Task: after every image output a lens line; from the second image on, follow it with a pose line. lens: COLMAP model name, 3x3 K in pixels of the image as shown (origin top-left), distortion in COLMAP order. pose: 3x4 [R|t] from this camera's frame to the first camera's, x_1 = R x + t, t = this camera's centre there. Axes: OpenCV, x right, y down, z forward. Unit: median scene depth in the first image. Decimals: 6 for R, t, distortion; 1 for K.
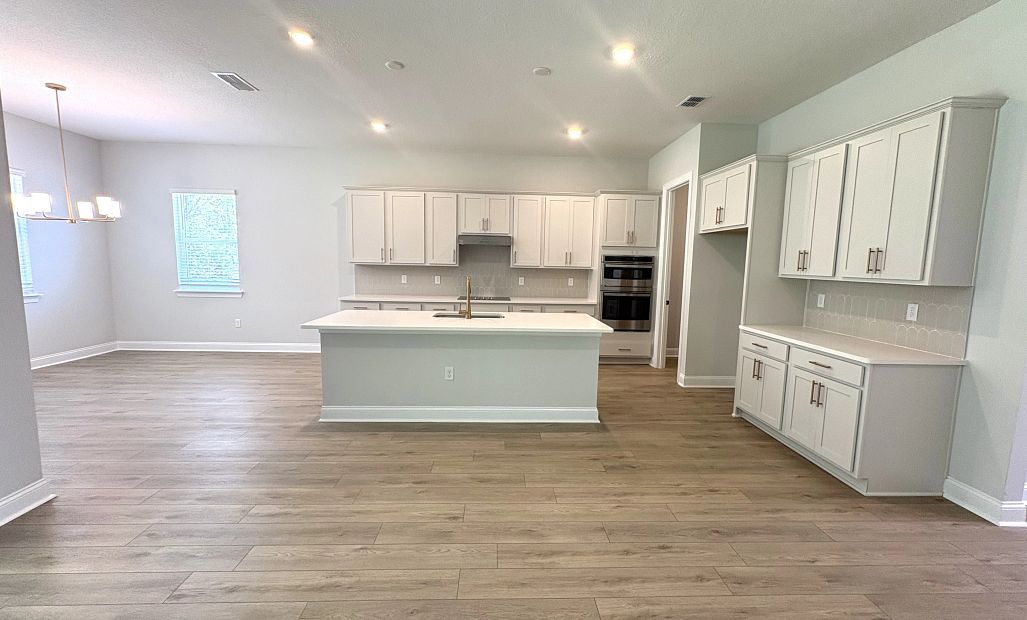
lens RADIAL K [[417.0, 0, 511.9], [0, 417.0, 306.3], [0, 0, 1]] dist [-0.001841, -0.000096]
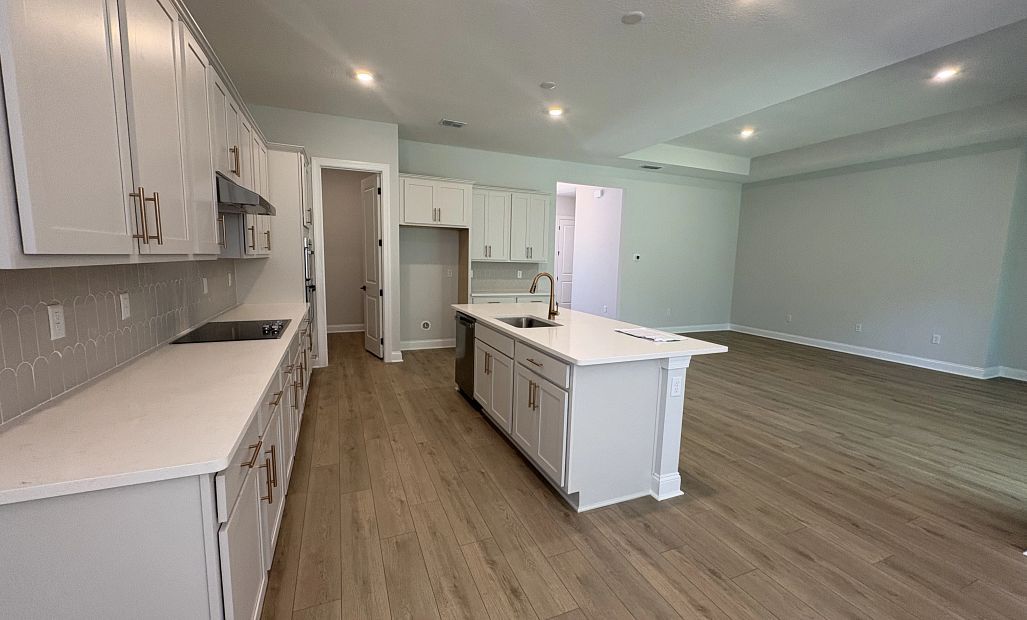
lens RADIAL K [[412.1, 0, 508.6], [0, 412.1, 308.4], [0, 0, 1]] dist [0.000045, 0.000409]
pose [[-0.338974, -0.146710, 0.929286, -0.605486], [0.069781, 0.981125, 0.180348, -0.111387], [-0.938204, 0.125980, -0.322338, 0.918193]]
